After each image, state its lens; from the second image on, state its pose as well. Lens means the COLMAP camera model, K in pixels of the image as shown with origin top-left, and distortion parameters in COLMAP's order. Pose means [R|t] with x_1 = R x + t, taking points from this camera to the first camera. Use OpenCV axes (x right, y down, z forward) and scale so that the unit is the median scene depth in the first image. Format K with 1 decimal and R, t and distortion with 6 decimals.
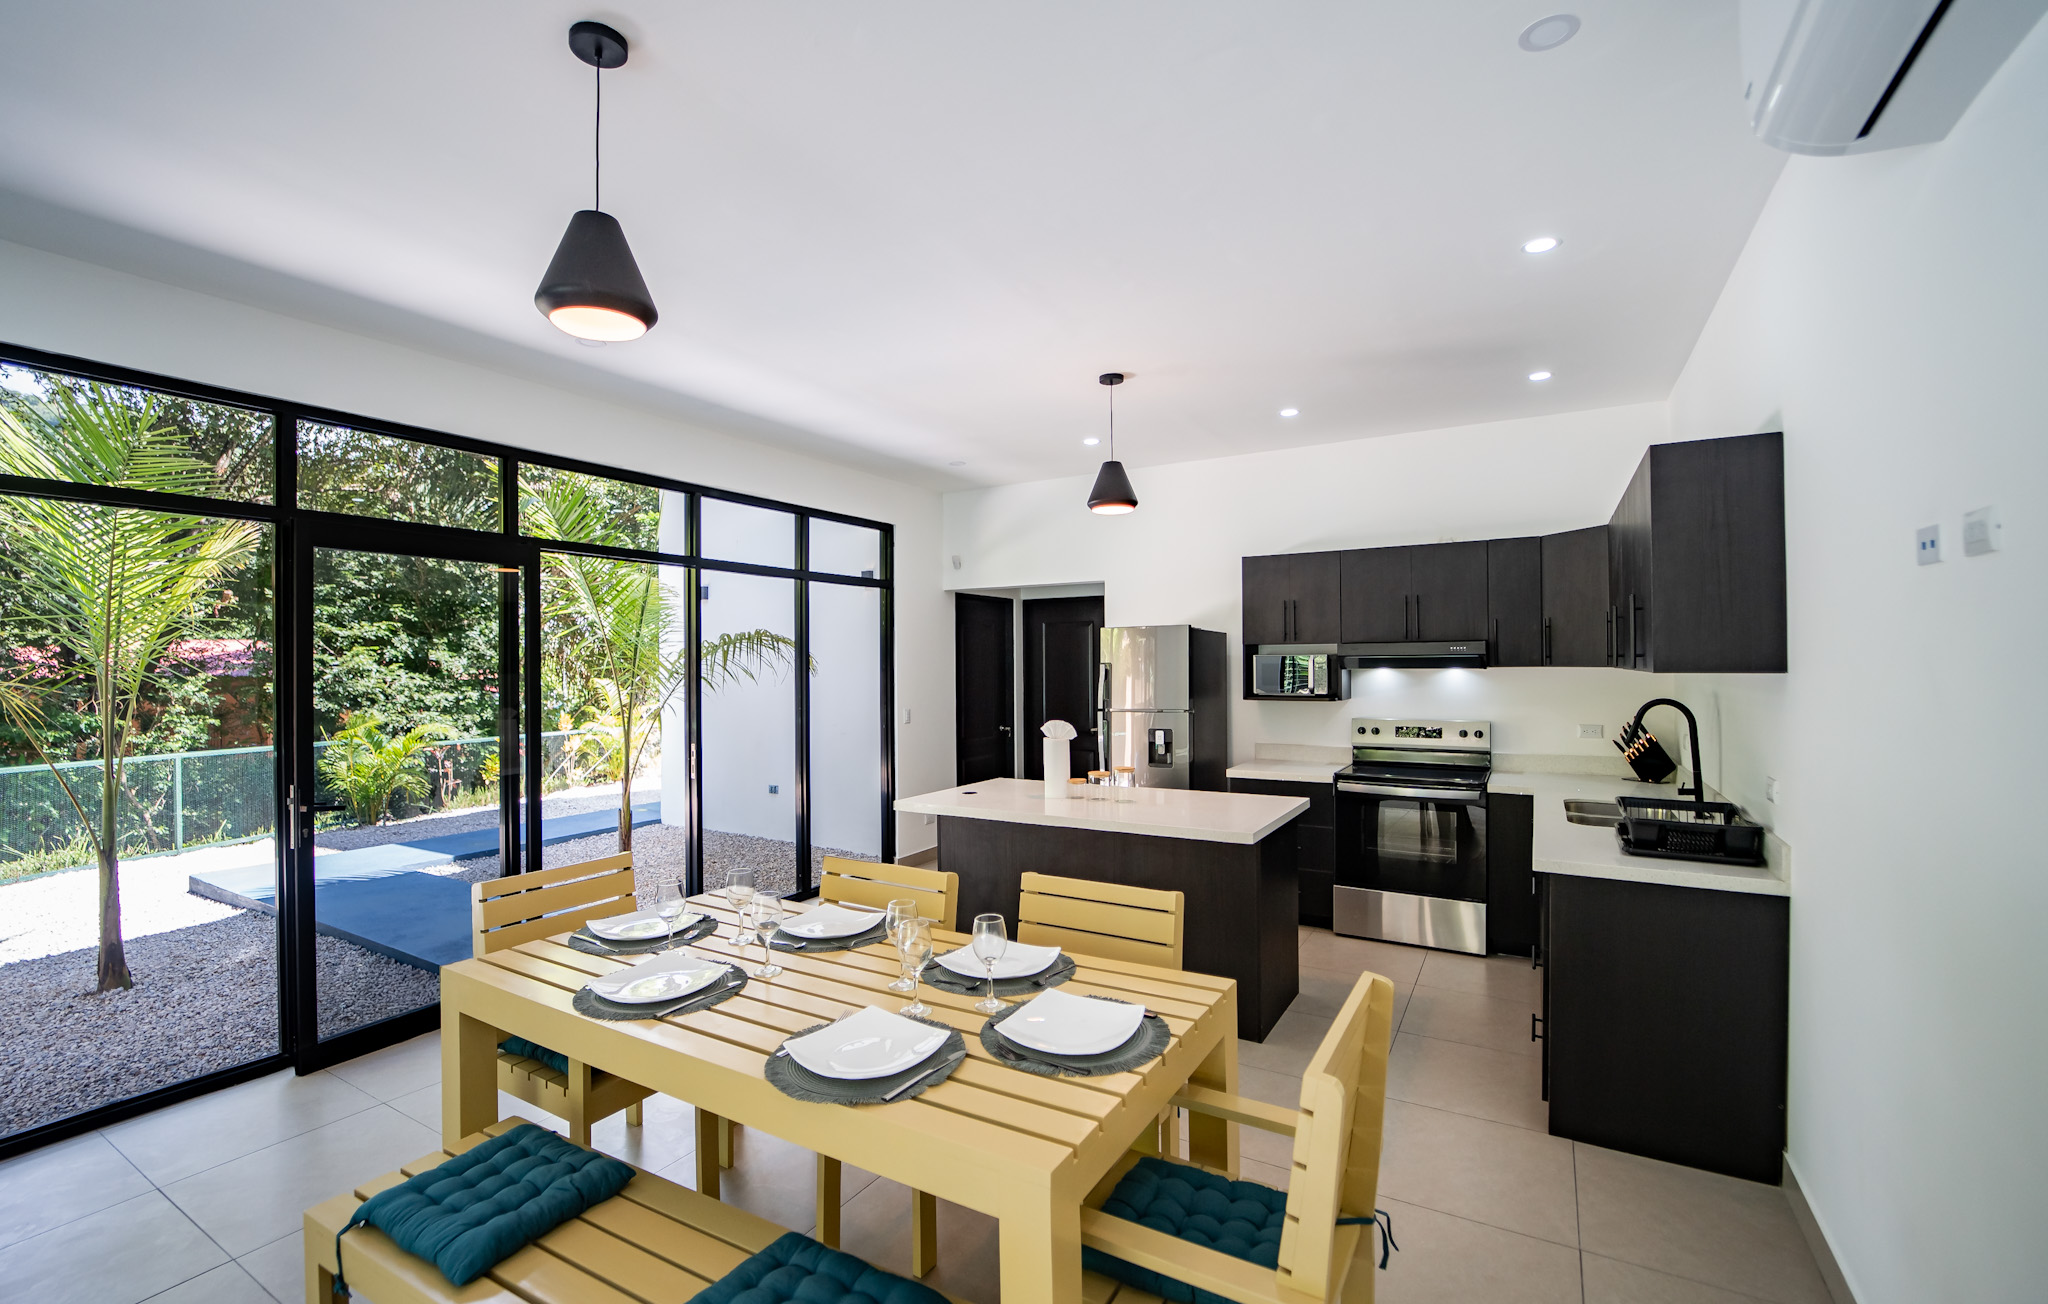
lens RADIAL K [[863.8, 0, 1037.3], [0, 863.8, 656.8], [0, 0, 1]] dist [-0.007189, -0.000117]
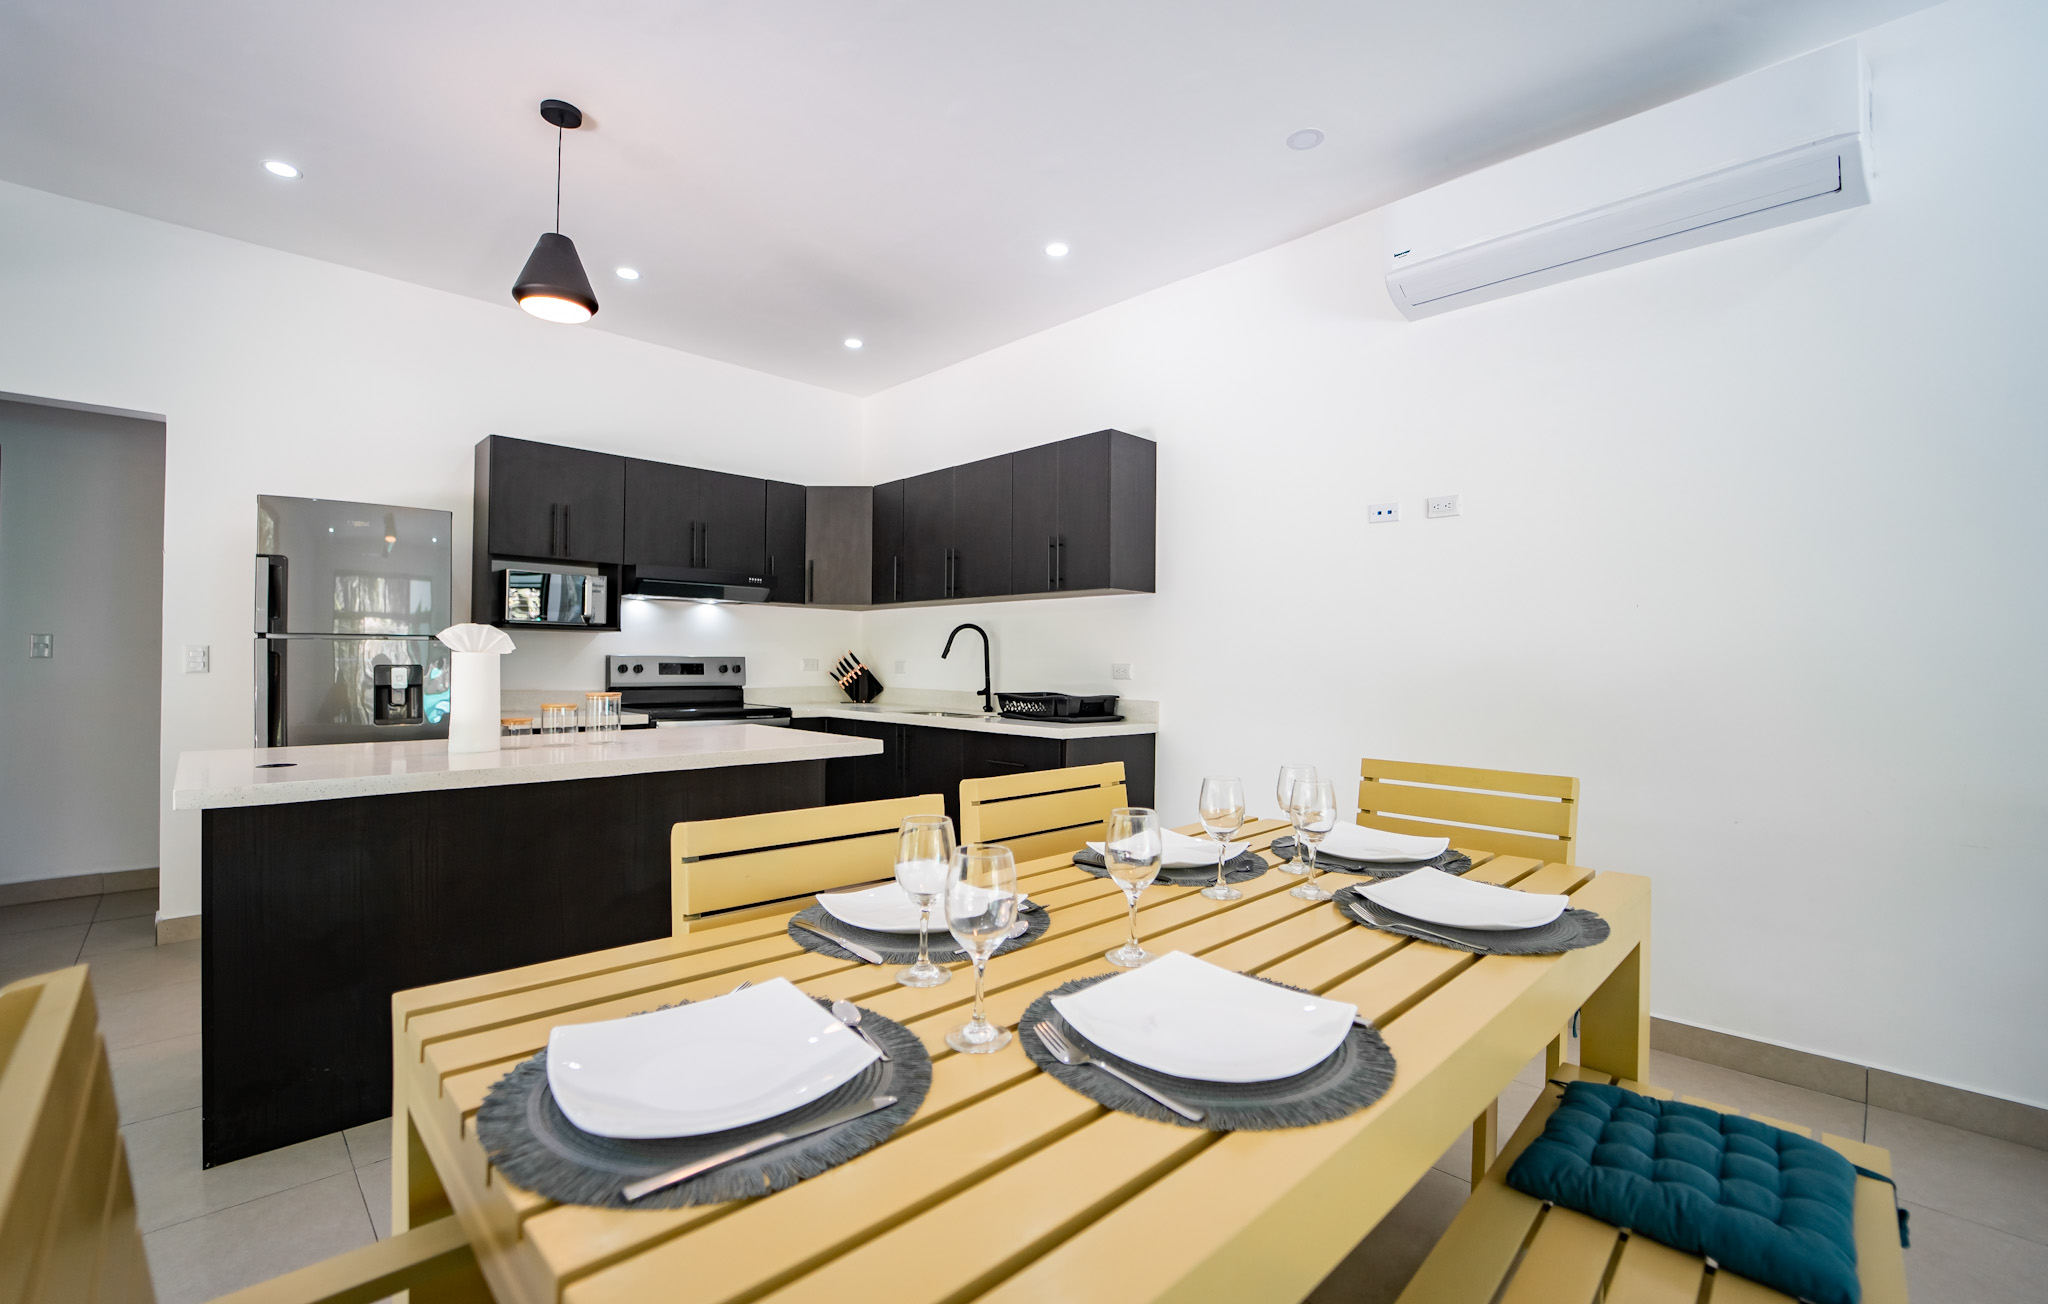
lens RADIAL K [[863.8, 0, 1037.3], [0, 863.8, 656.8], [0, 0, 1]] dist [-0.007189, -0.000117]
pose [[0.261196, 0.017550, 0.965126, -0.386855], [-0.017022, 0.999763, -0.013573, 0.085408], [-0.965136, -0.012883, 0.261433, 0.405461]]
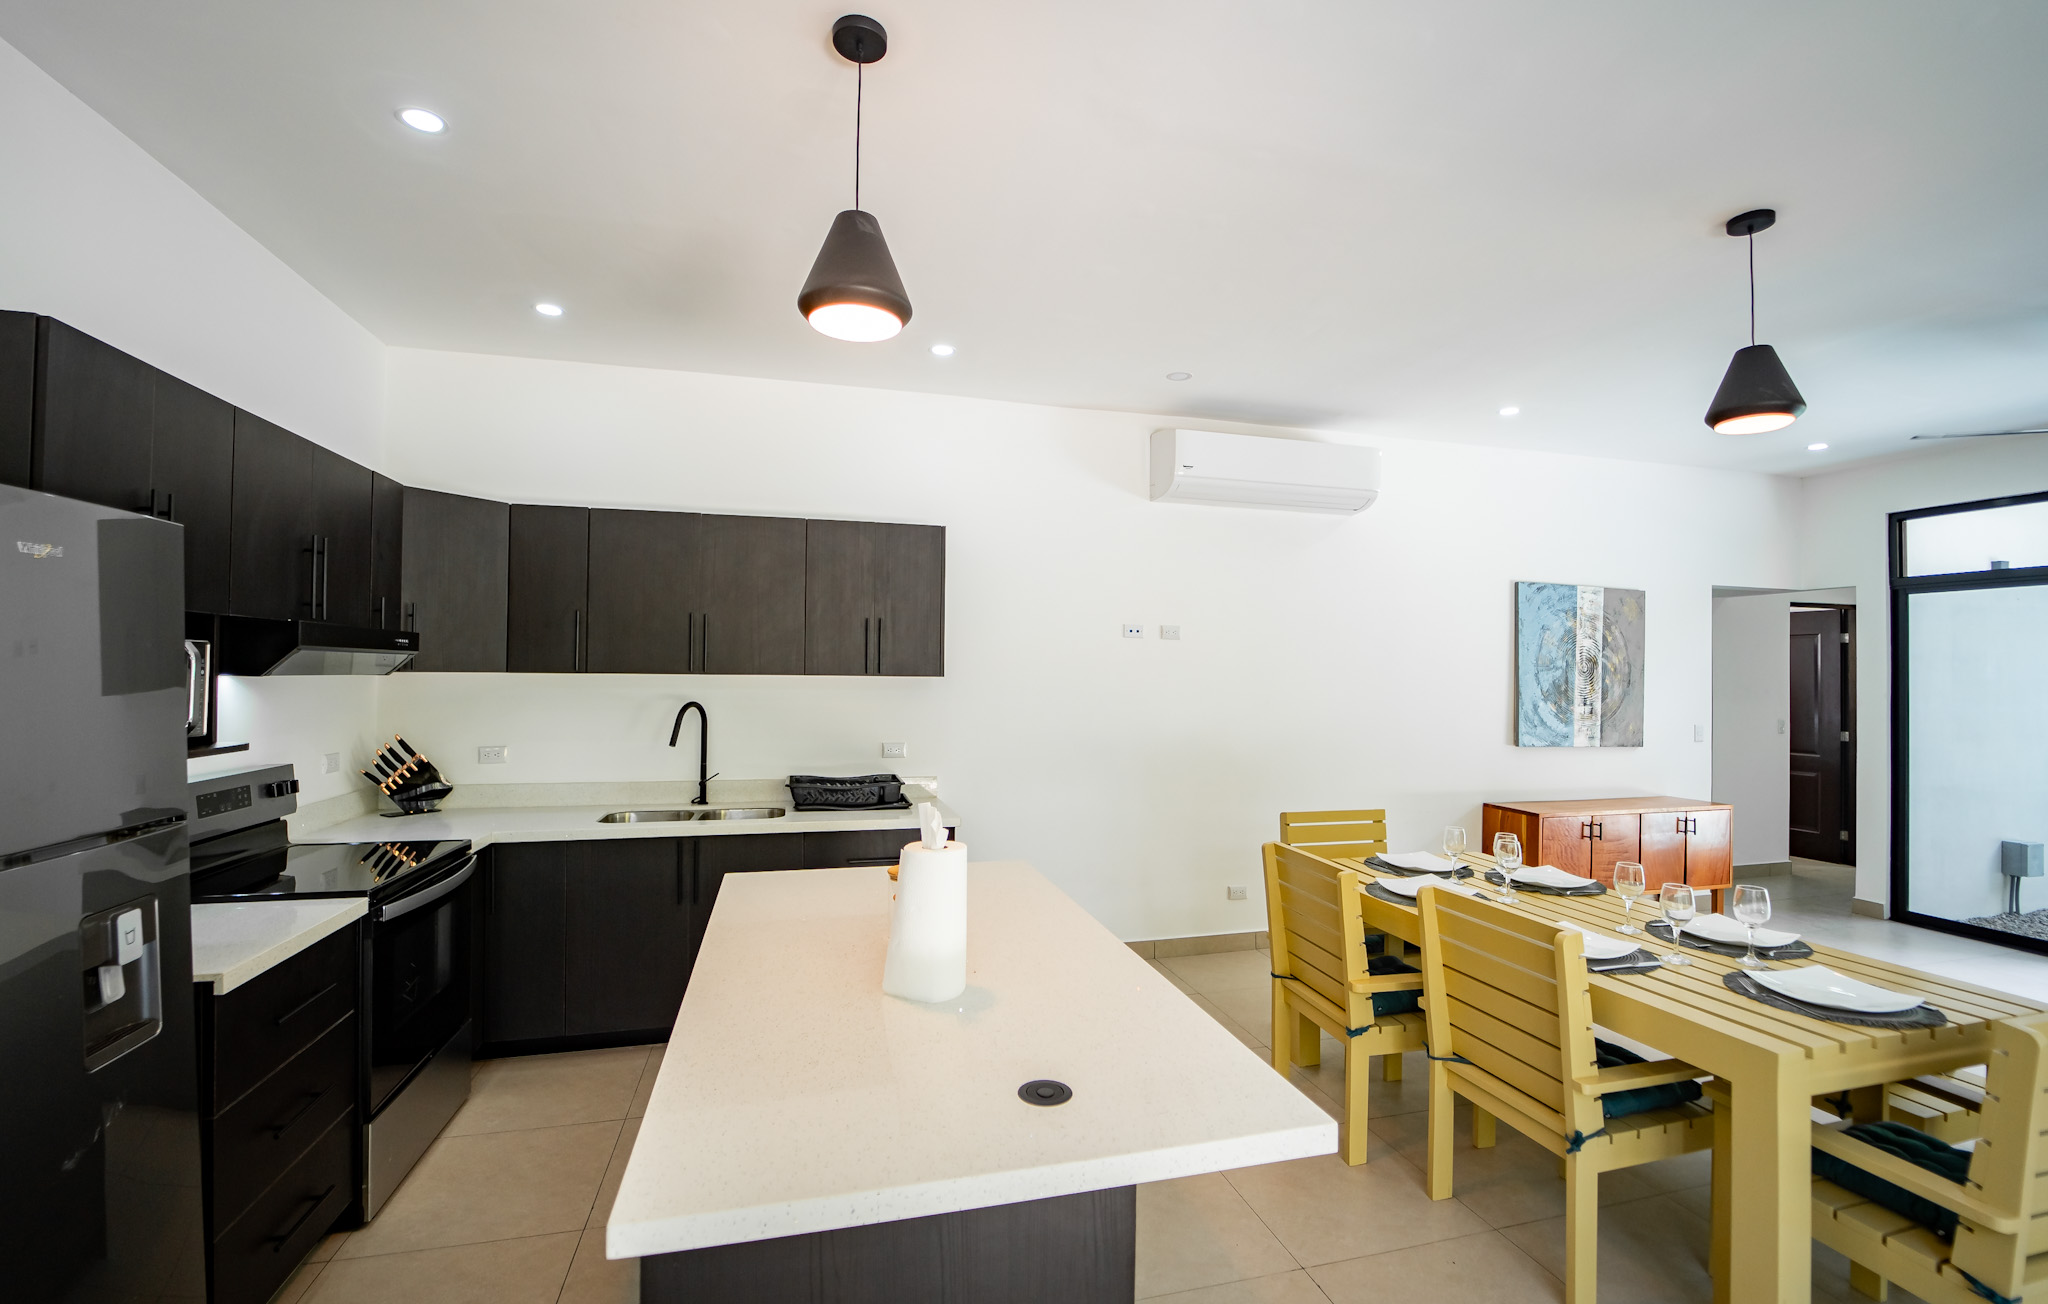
lens RADIAL K [[885.7, 0, 1024.0], [0, 885.7, 652.0], [0, 0, 1]] dist [-0.000651, -0.000027]
pose [[-0.708968, 0.012037, 0.705138, -0.268463], [-0.009379, 0.999605, -0.026493, 0.008707], [-0.705178, -0.025397, -0.708575, 1.110957]]
